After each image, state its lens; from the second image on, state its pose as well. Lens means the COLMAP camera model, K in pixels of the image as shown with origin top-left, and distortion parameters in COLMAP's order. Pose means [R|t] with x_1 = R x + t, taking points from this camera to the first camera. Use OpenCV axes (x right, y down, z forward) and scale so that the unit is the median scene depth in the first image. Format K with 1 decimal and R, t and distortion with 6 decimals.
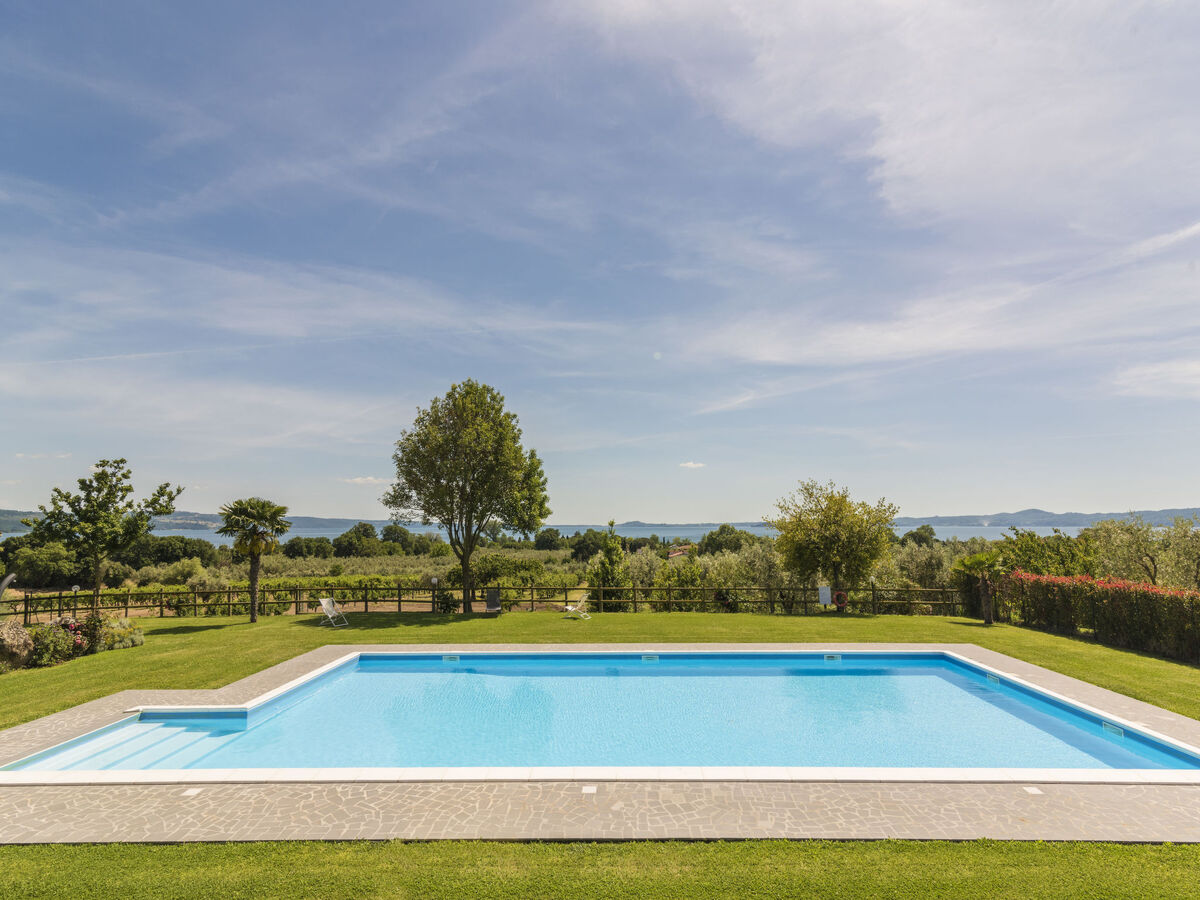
lens RADIAL K [[712.1, 0, 599.4], [0, 712.1, 411.0], [0, 0, 1]] dist [0.008211, 0.001516]
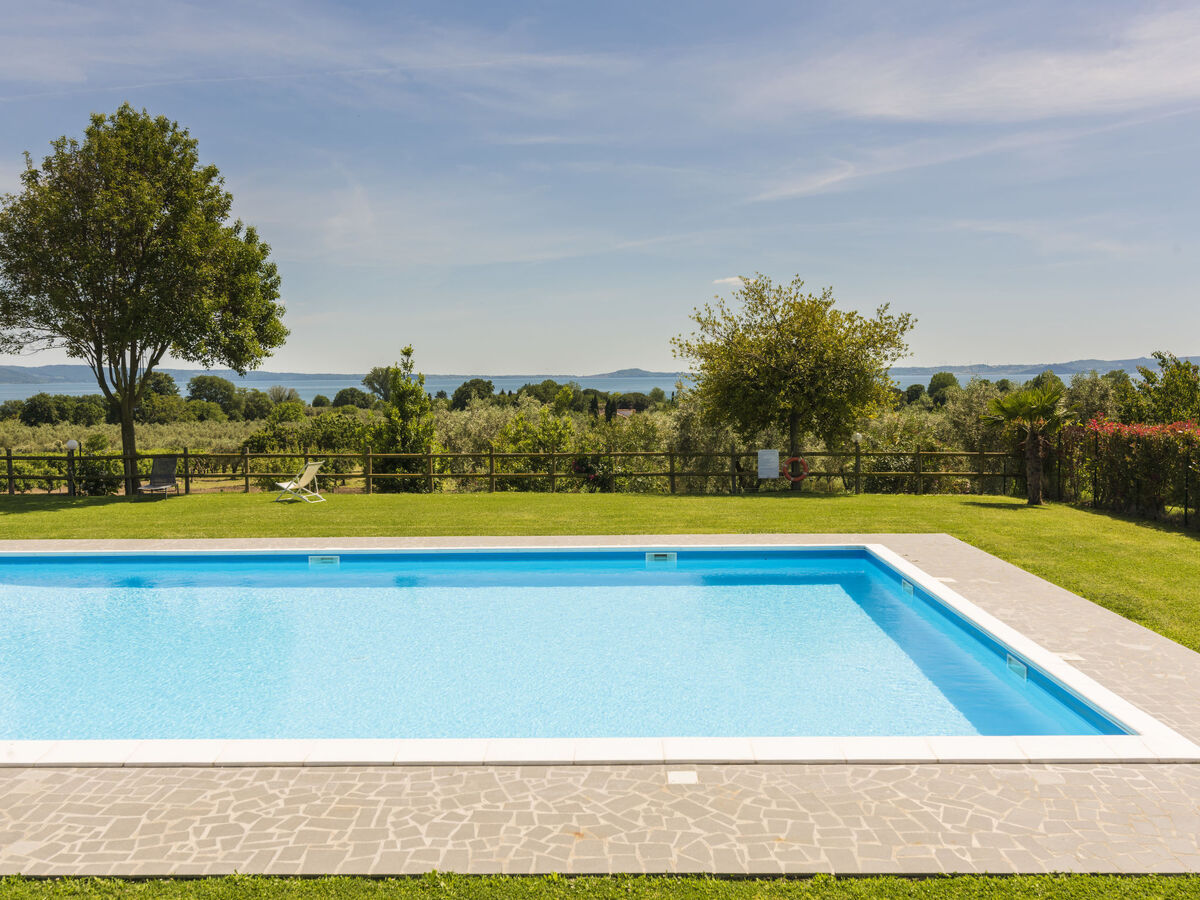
lens RADIAL K [[1072.3, 0, 606.3], [0, 1072.3, 444.7], [0, 0, 1]] dist [-0.013080, 0.010128]
pose [[0.999019, -0.014607, -0.041807, 0.229998], [0.023217, 0.976657, 0.213548, 0.046378], [0.037711, -0.214309, 0.976038, 0.108511]]
